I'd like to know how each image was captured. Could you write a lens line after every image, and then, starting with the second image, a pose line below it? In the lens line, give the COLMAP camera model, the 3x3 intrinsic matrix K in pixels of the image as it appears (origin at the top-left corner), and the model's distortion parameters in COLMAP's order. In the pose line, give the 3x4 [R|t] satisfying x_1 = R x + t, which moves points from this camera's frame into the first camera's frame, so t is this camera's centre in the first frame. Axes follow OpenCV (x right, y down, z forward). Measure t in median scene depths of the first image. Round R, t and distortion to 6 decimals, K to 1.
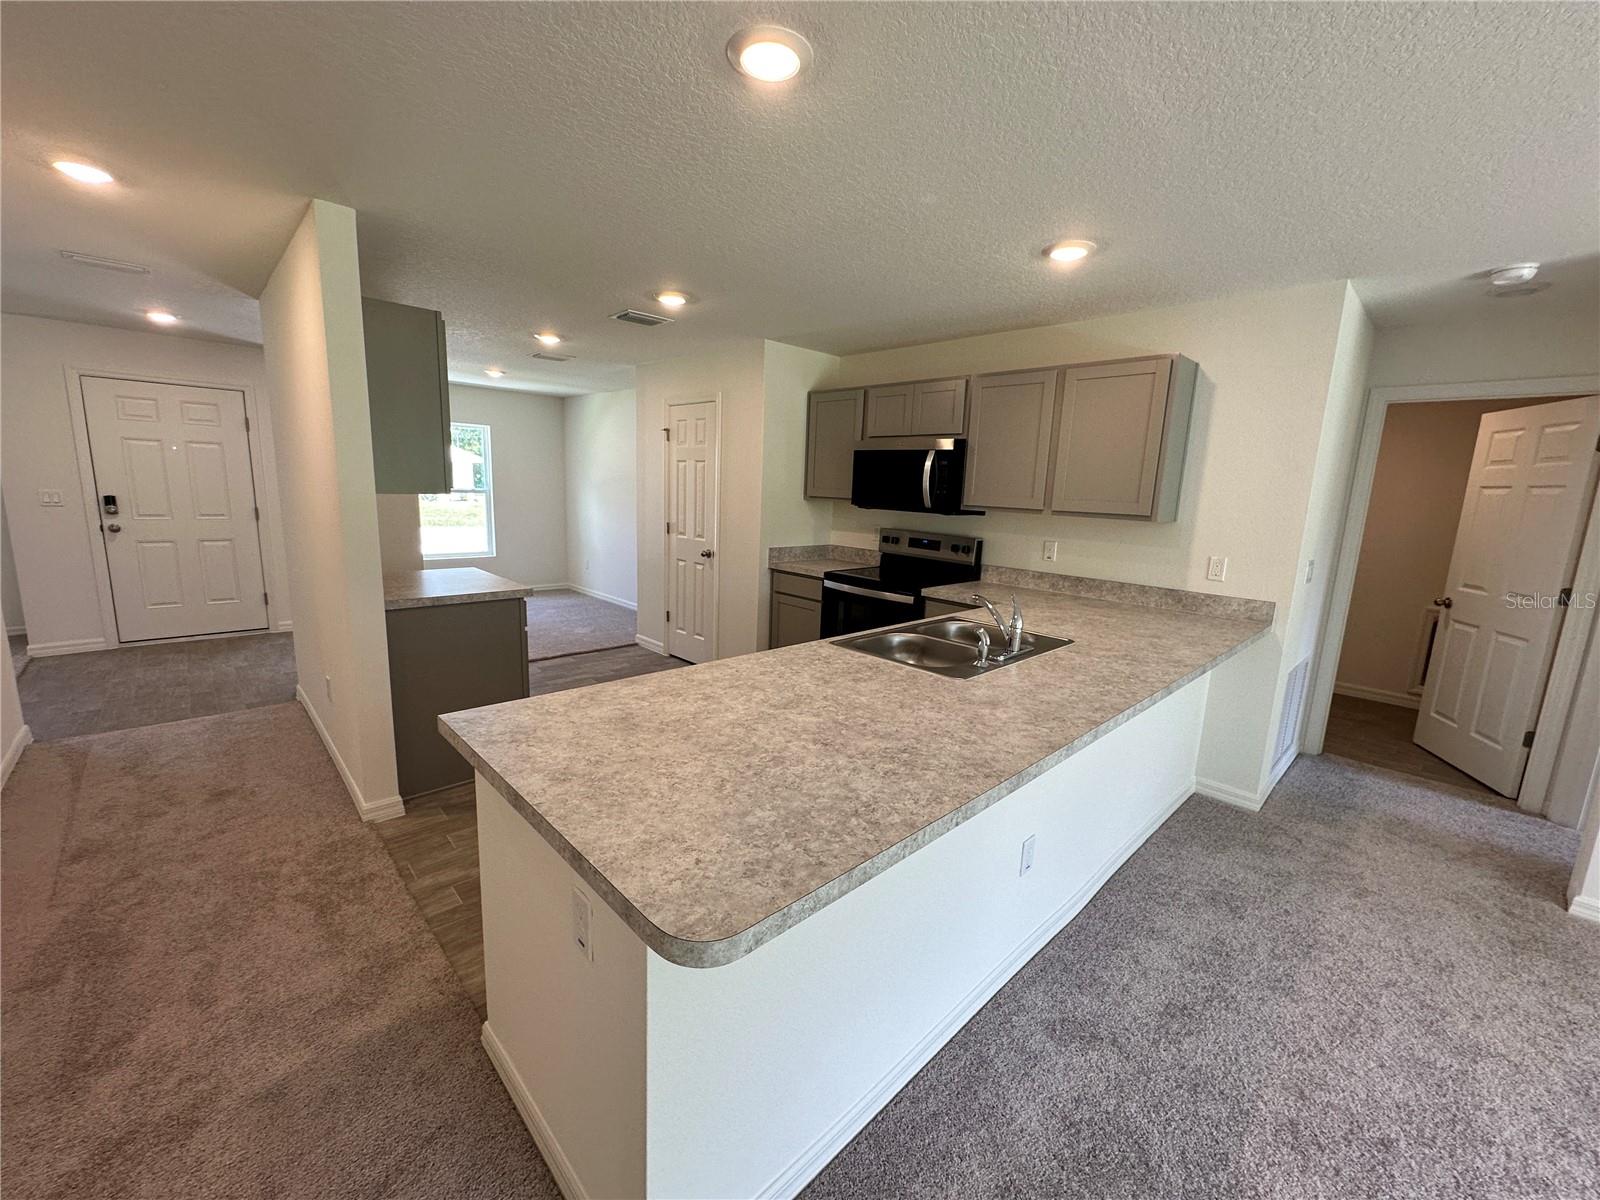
lens RADIAL K [[638.5, 0, 802.8], [0, 638.5, 598.7], [0, 0, 1]] dist [-0.003022, 0.000081]
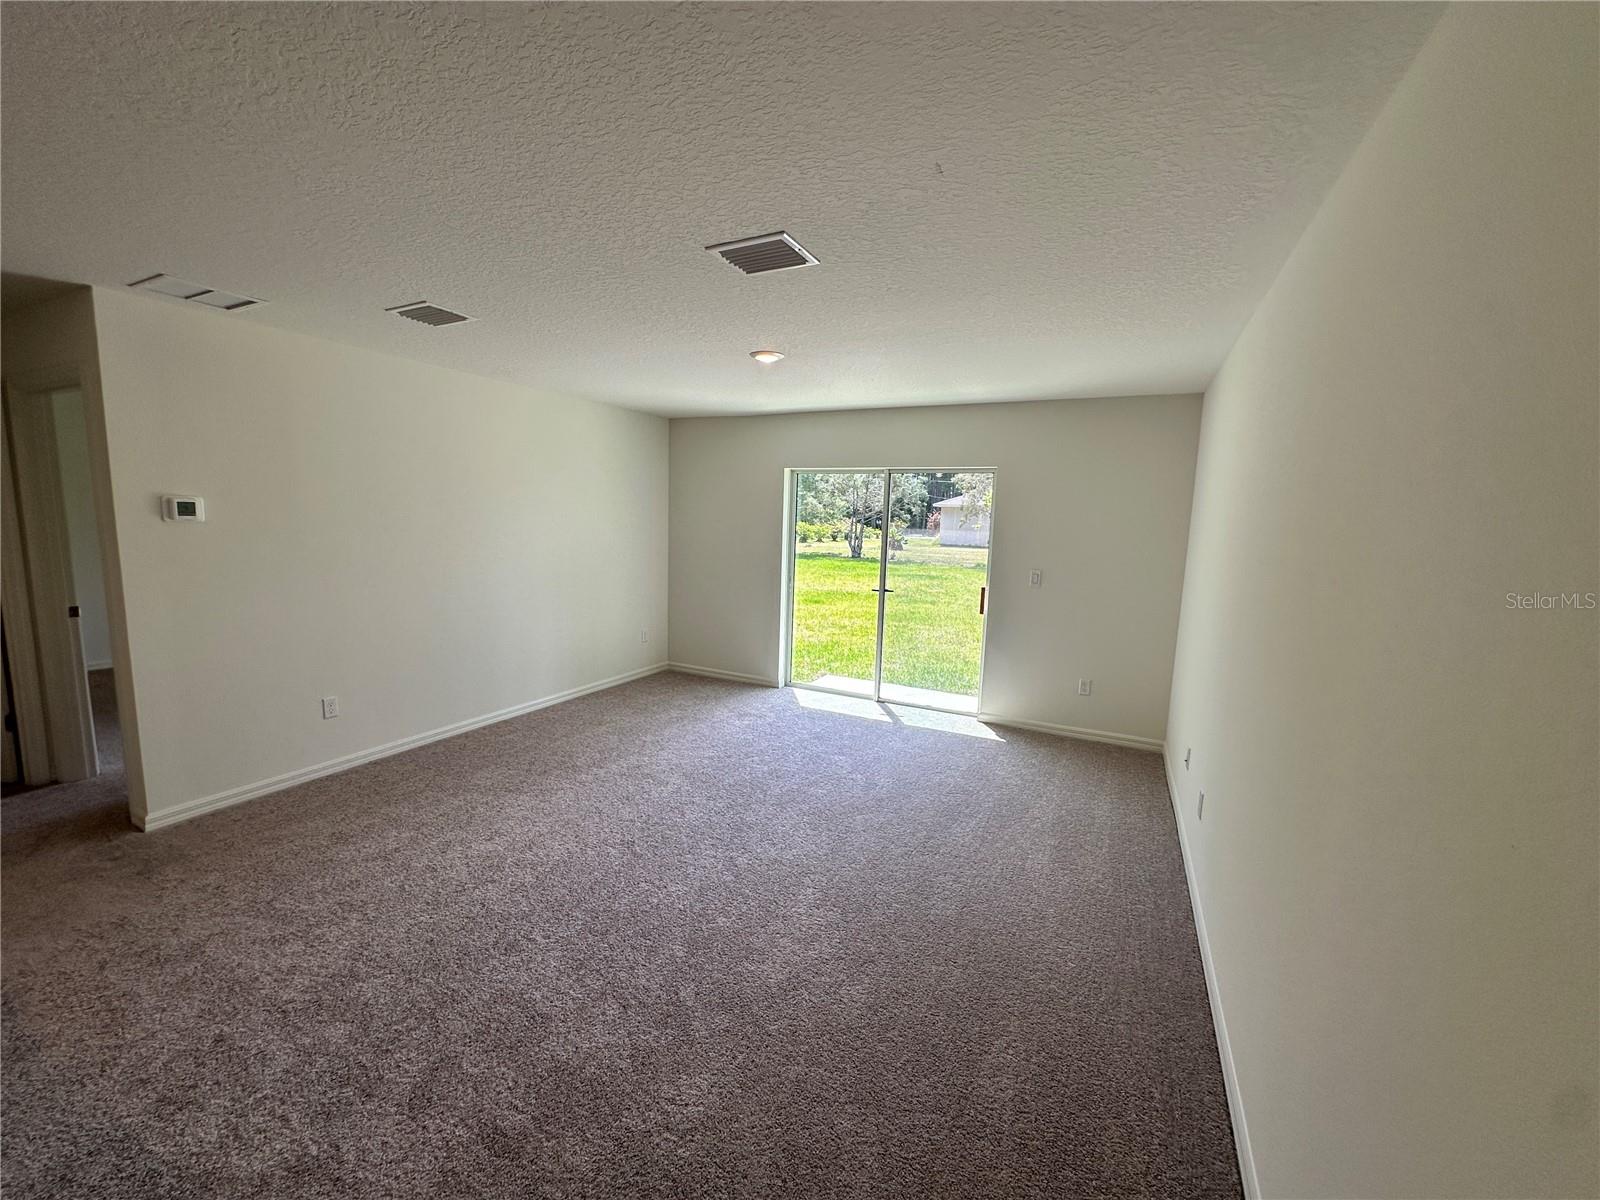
lens RADIAL K [[638.5, 0, 802.8], [0, 638.5, 598.7], [0, 0, 1]] dist [-0.003022, 0.000081]
pose [[-0.333309, -0.173153, 0.926781, -0.382556], [0.122844, 0.966635, 0.224778, -0.084818], [-0.934781, 0.188770, -0.300917, 0.138354]]
